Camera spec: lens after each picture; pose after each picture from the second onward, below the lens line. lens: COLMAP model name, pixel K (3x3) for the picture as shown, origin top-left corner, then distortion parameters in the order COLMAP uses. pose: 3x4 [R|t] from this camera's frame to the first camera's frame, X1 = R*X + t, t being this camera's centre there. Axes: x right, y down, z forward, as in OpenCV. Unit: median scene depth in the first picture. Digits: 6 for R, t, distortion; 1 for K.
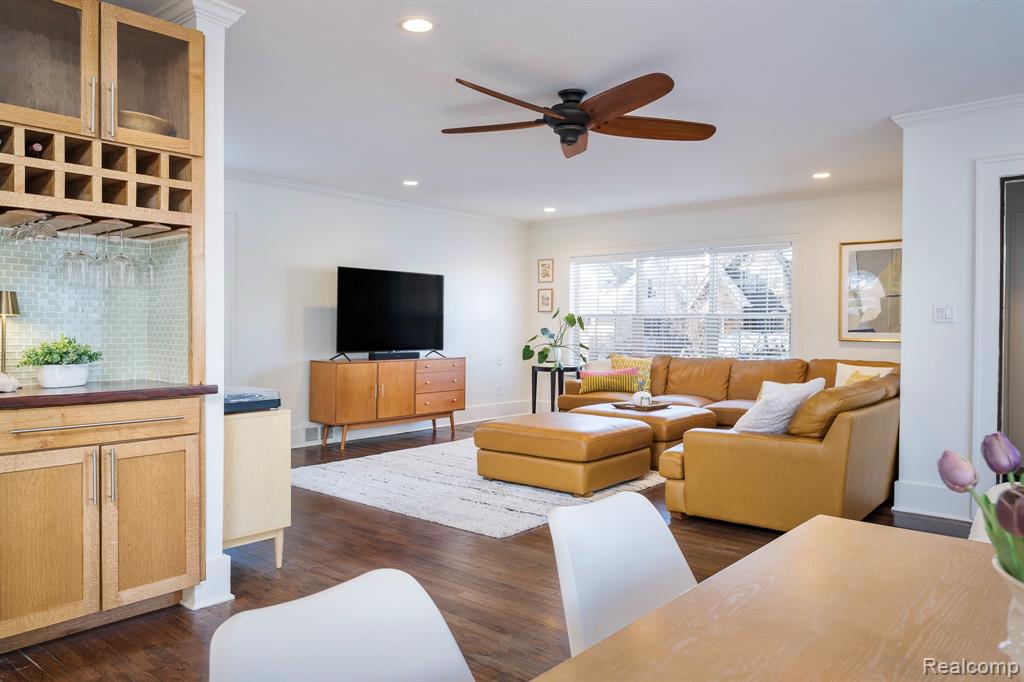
lens RADIAL K [[703.0, 0, 512.0], [0, 703.0, 341.0], [0, 0, 1]] dist [0.001573, -0.000033]
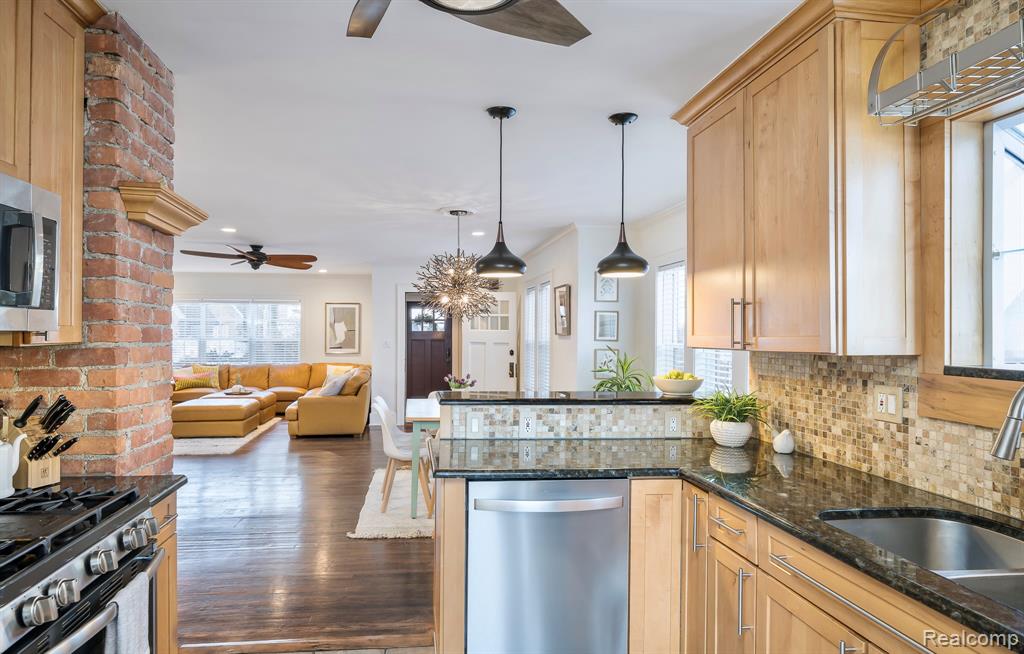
lens RADIAL K [[736.6, 0, 512.0], [0, 736.6, 327.0], [0, 0, 1]] dist [0.000056, -0.000604]
pose [[0.653805, 0.000641, 0.756663, -0.900243], [0.013471, 0.999831, -0.012486, -0.049814], [-0.756543, 0.018356, 0.653686, -0.875570]]
